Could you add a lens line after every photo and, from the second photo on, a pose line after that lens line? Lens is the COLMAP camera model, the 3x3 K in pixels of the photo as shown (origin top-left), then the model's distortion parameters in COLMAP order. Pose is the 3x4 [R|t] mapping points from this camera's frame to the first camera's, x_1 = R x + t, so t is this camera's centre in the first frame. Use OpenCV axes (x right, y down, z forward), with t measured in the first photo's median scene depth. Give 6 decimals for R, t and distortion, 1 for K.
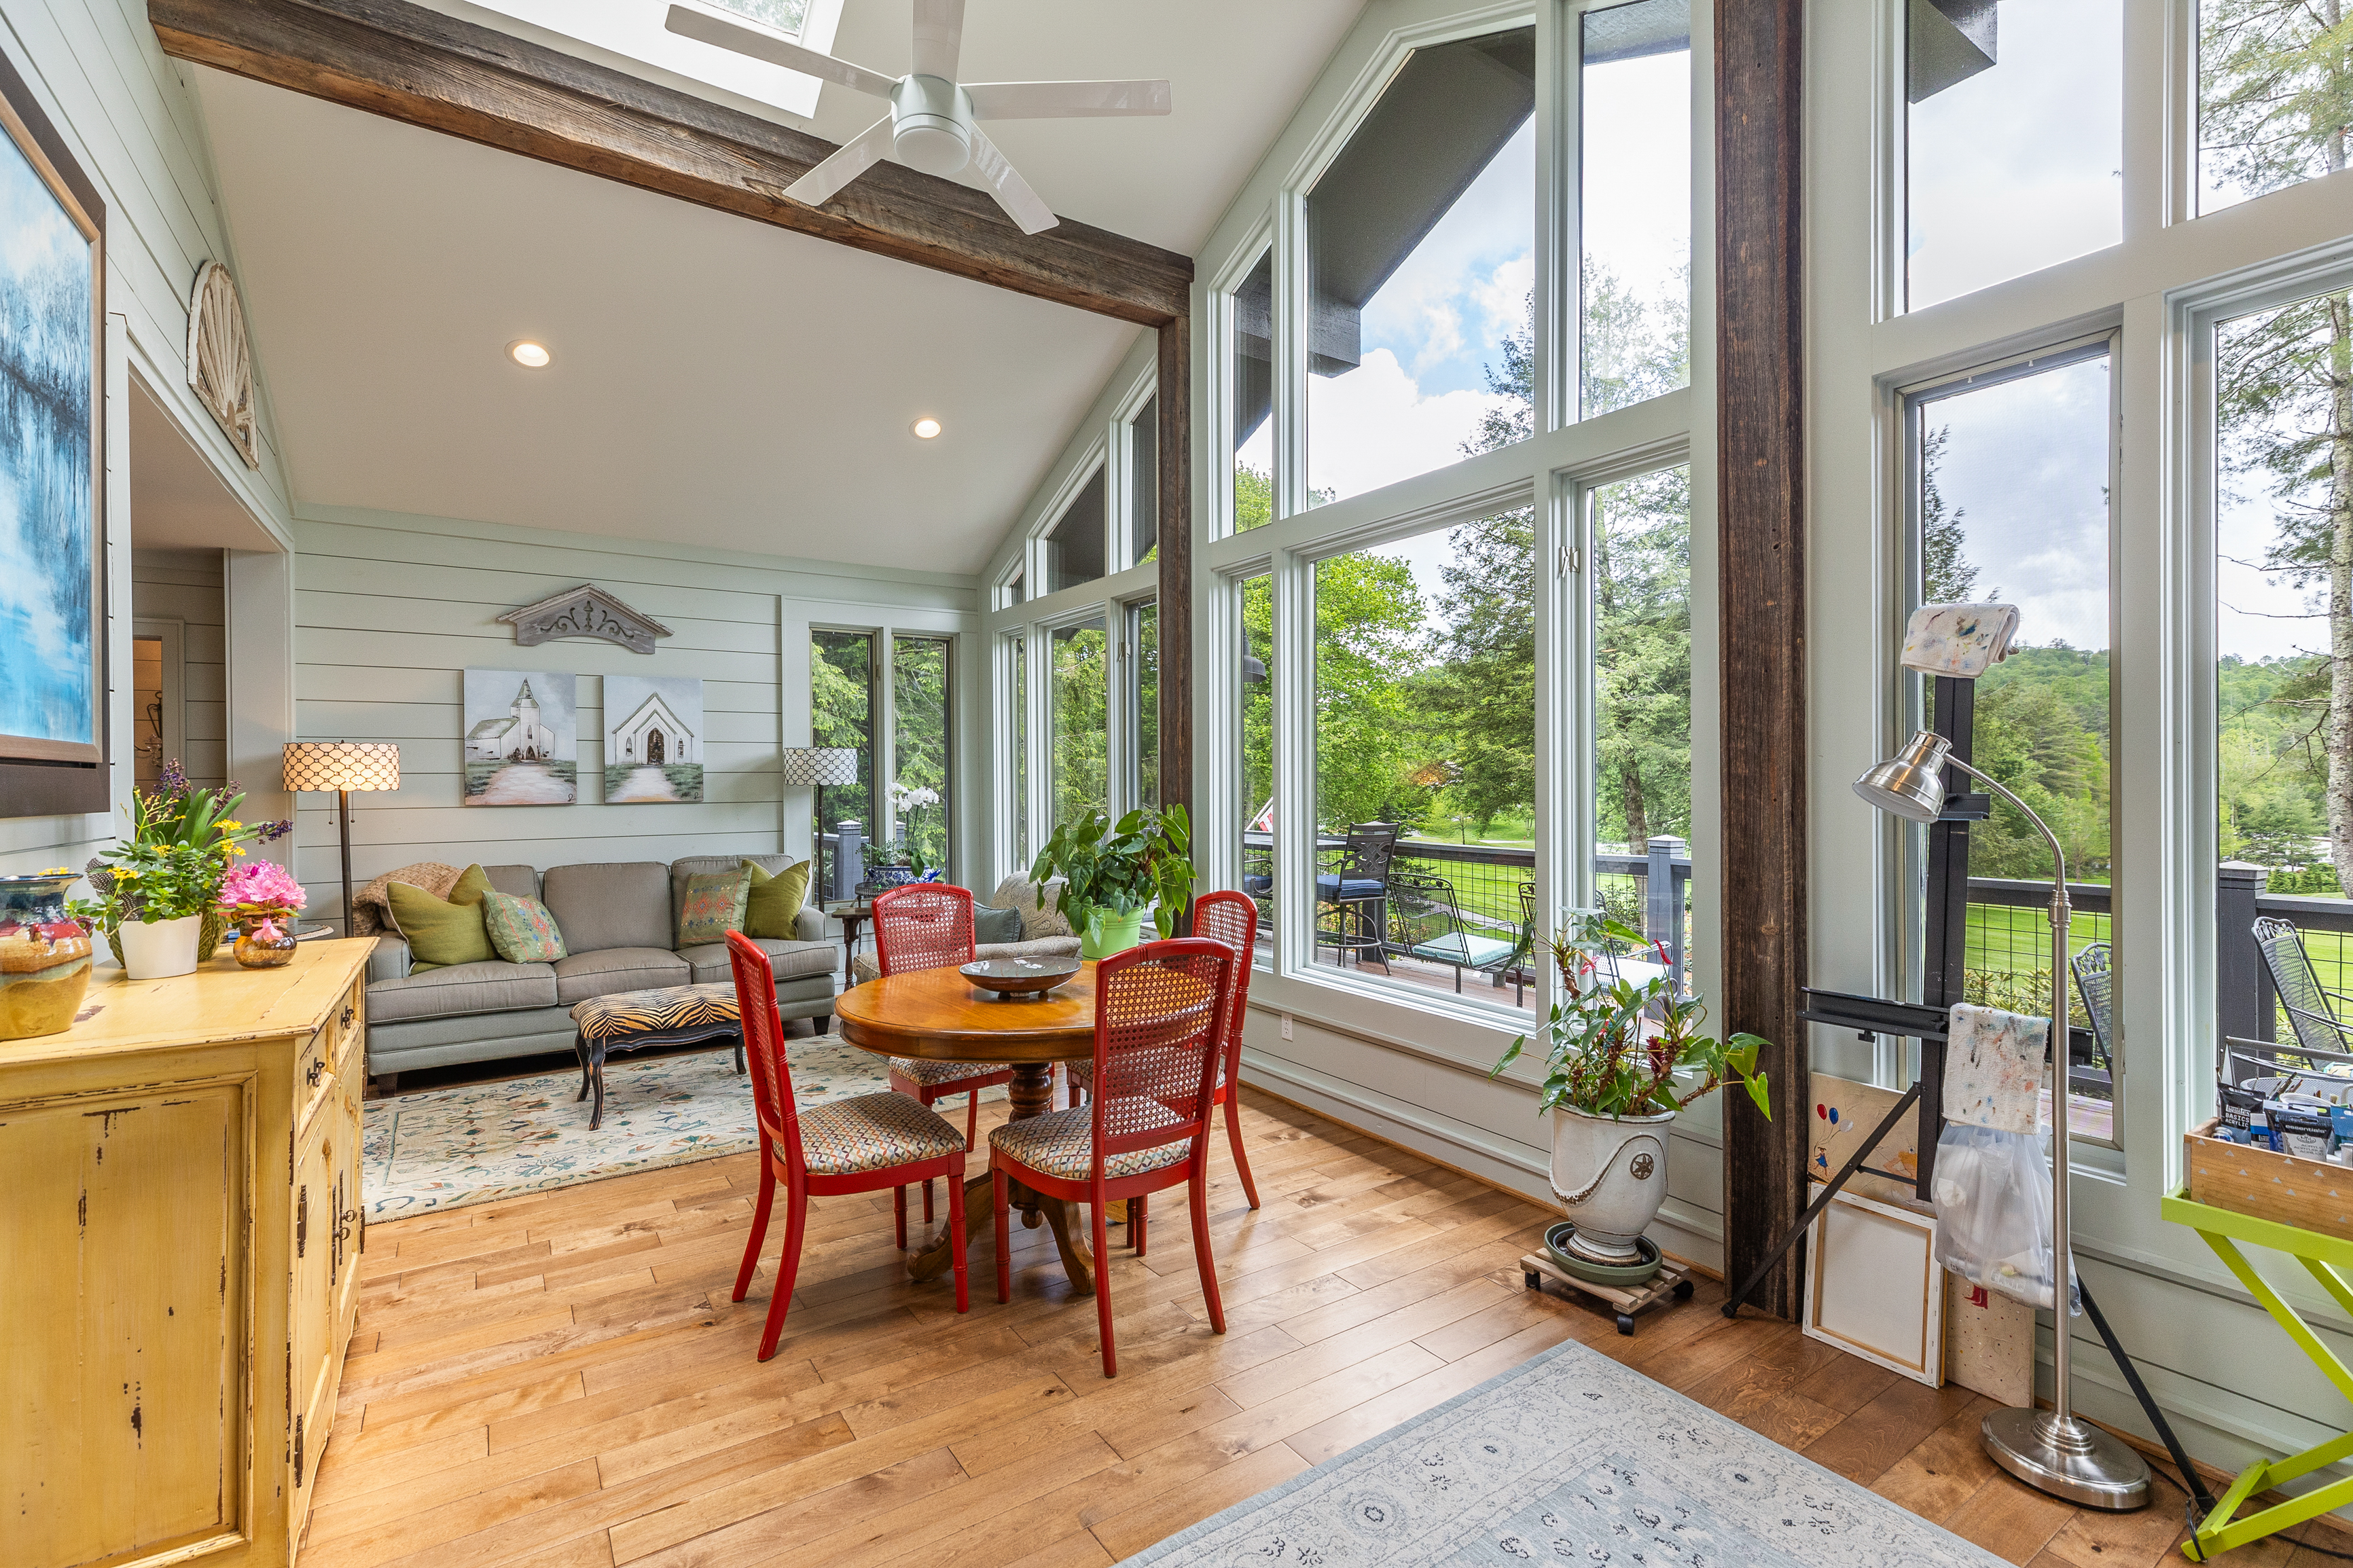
lens RADIAL K [[1054.1, 0, 1173.1], [0, 1054.1, 778.4], [0, 0, 1]] dist [0.004101, 0.000822]
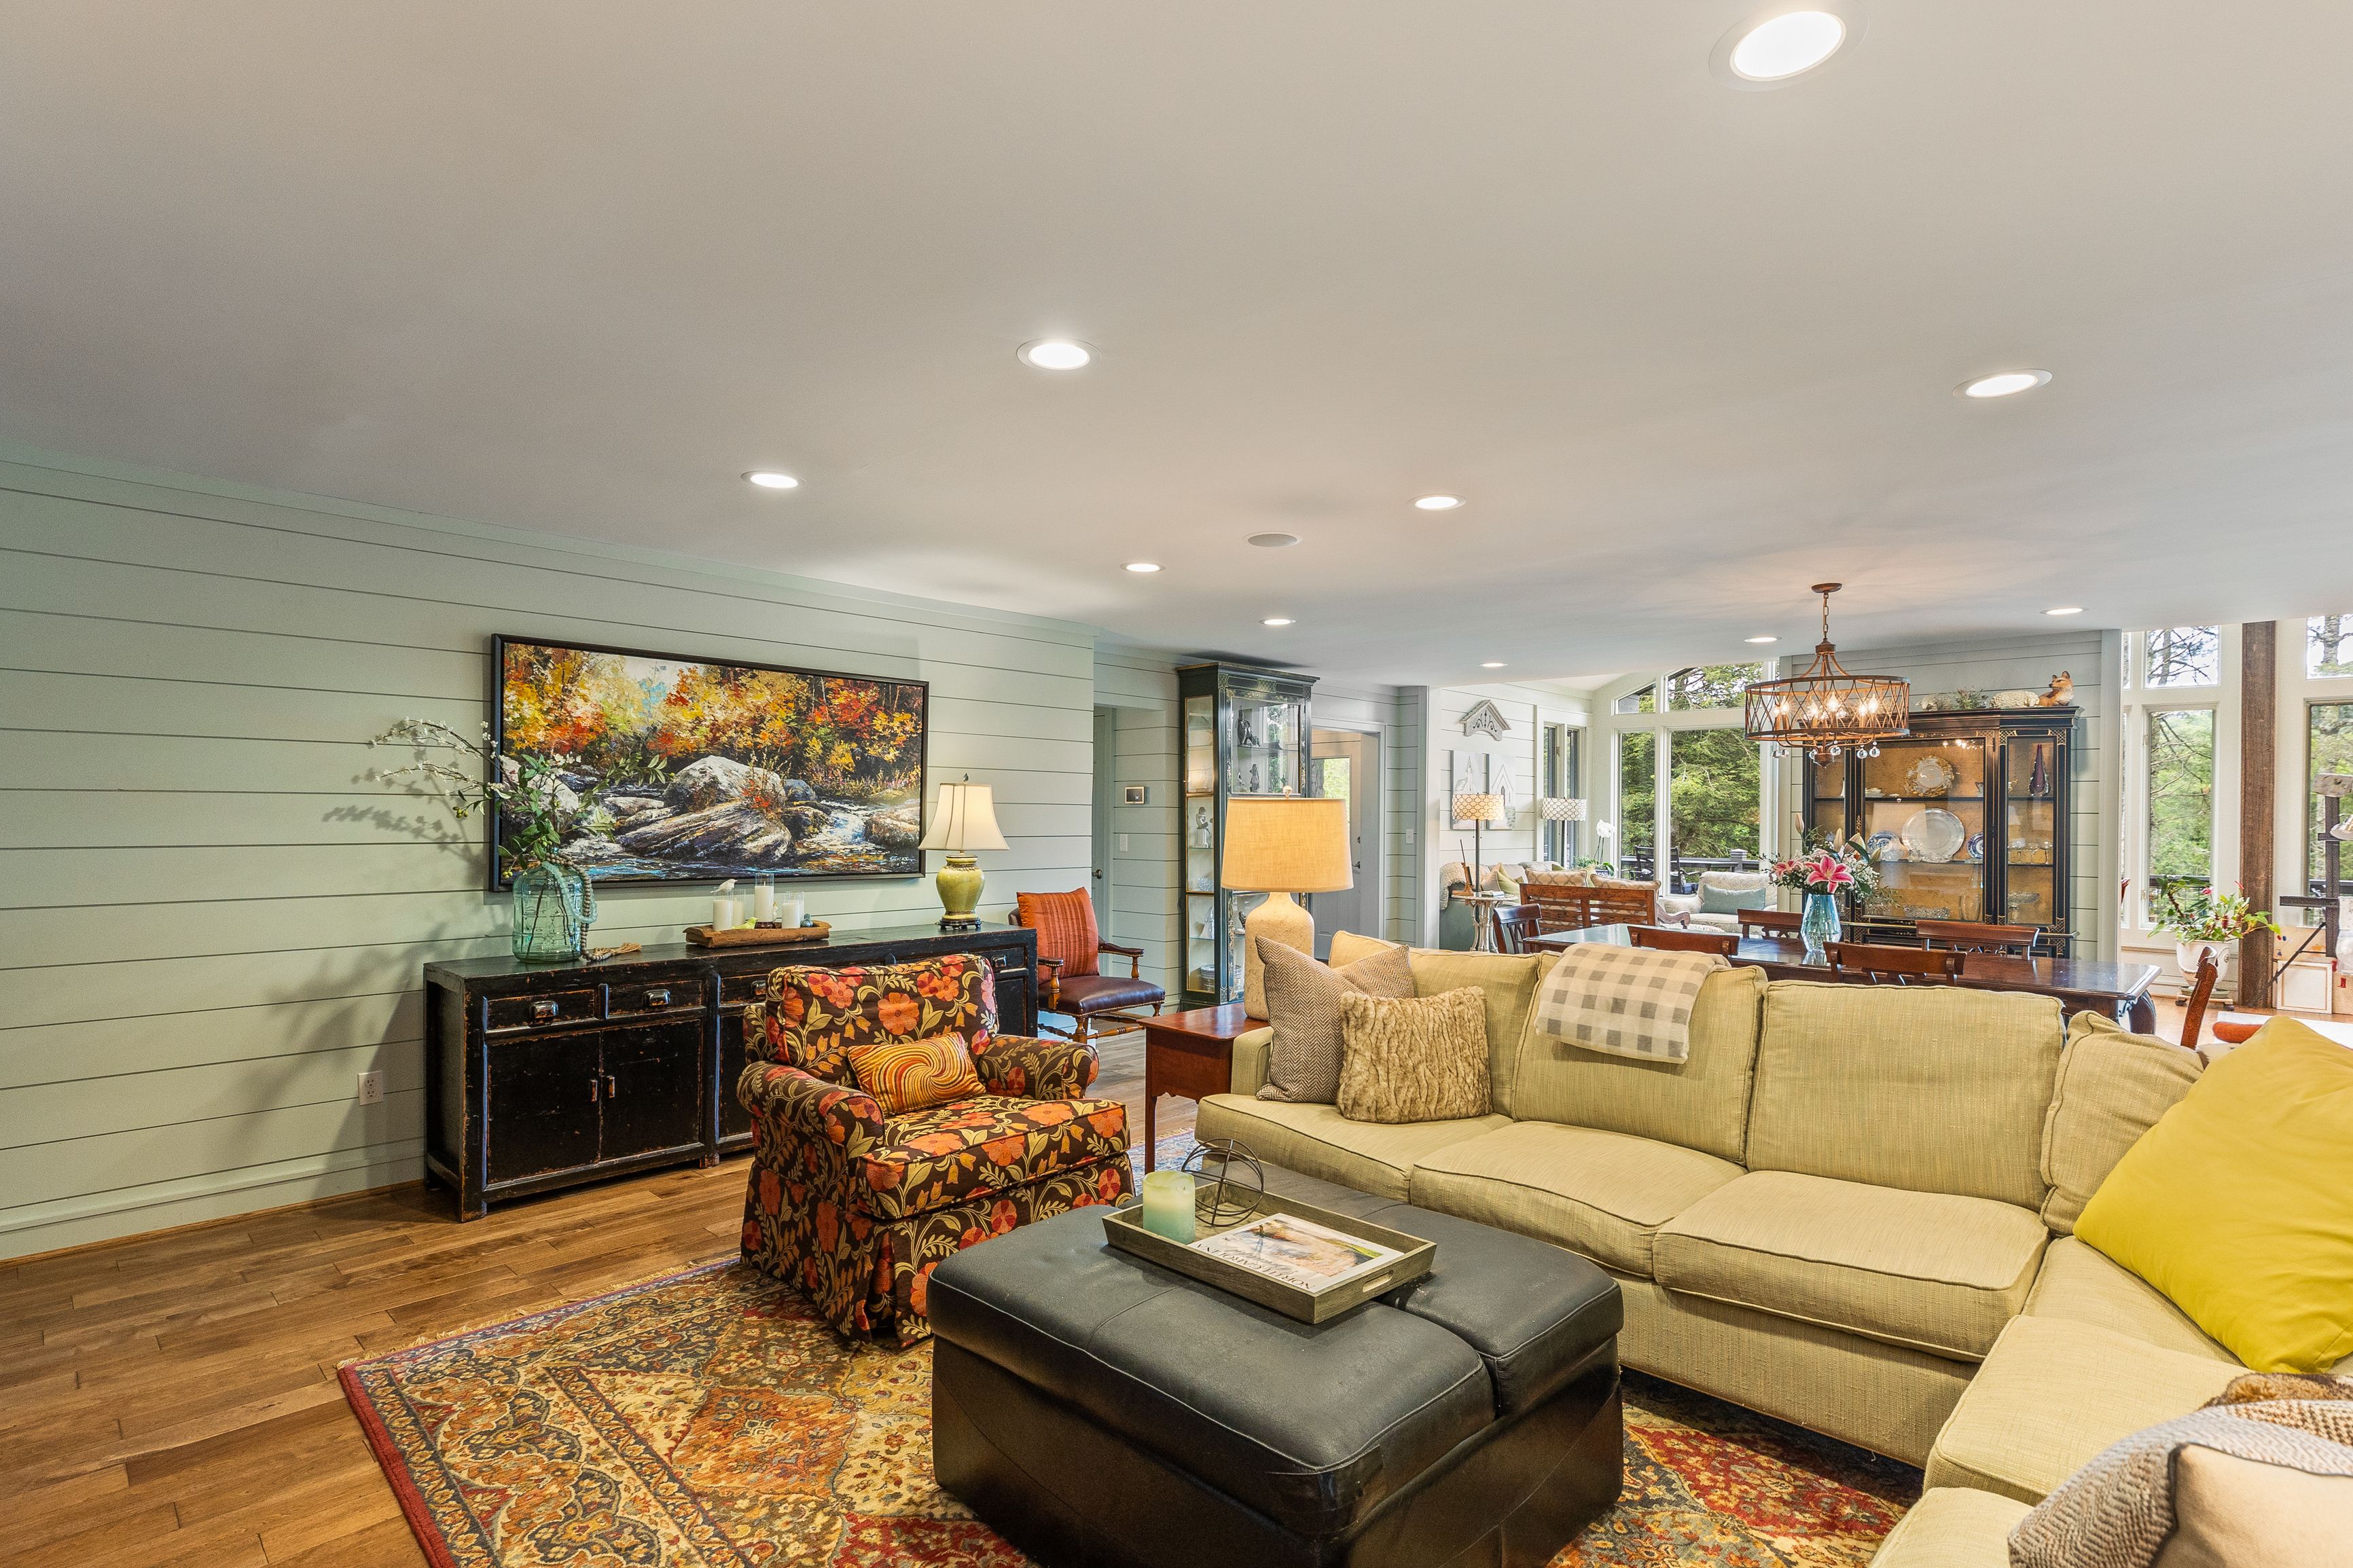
lens RADIAL K [[1109.2, 0, 1212.0], [0, 1109.2, 817.8], [0, 0, 1]] dist [0.011374, -0.000453]
pose [[0.974410, 0.018256, 0.224035, -1.437814], [-0.019095, 0.999816, 0.001578, 0.012011], [-0.223965, -0.005816, 0.974580, -0.670588]]
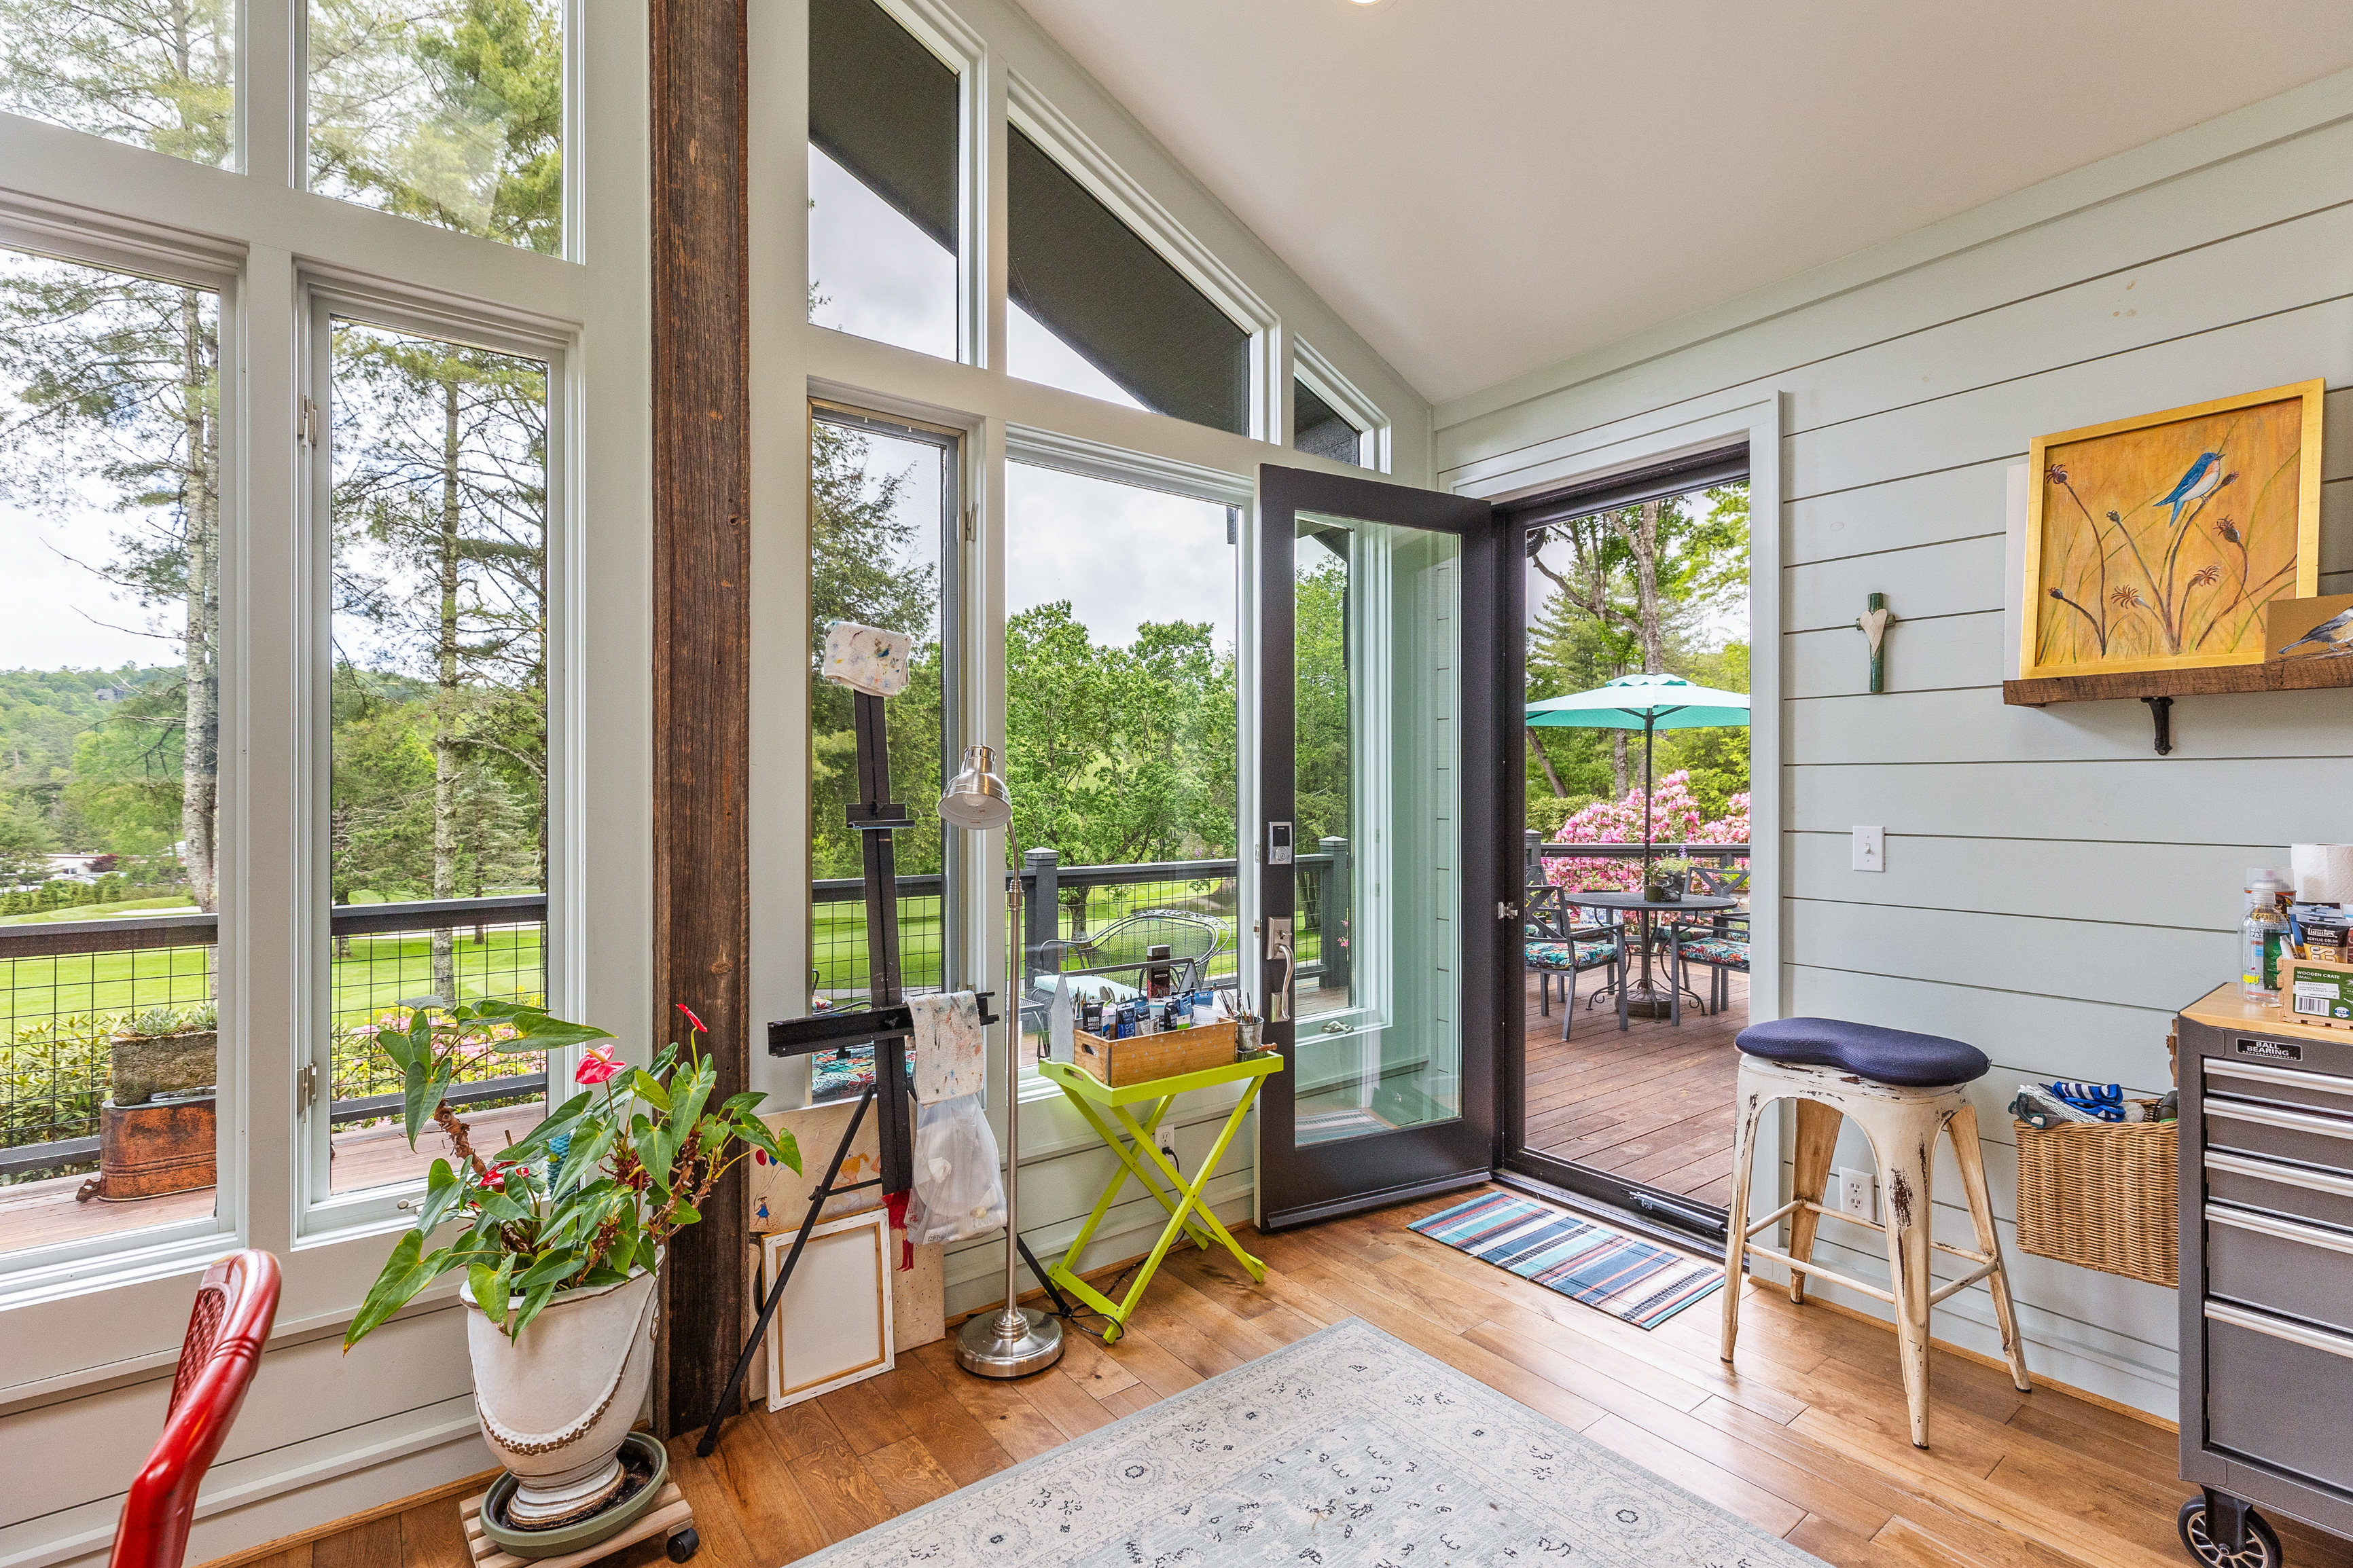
lens RADIAL K [[1064.0, 0, 1189.4], [0, 1064.0, 785.5], [0, 0, 1]] dist [0.004485, 0.000459]
pose [[-0.076875, 0.008364, 0.997006, -0.151775], [0.000747, 0.999965, -0.008331, 0.002190], [-0.997040, 0.000104, -0.076878, 0.328317]]
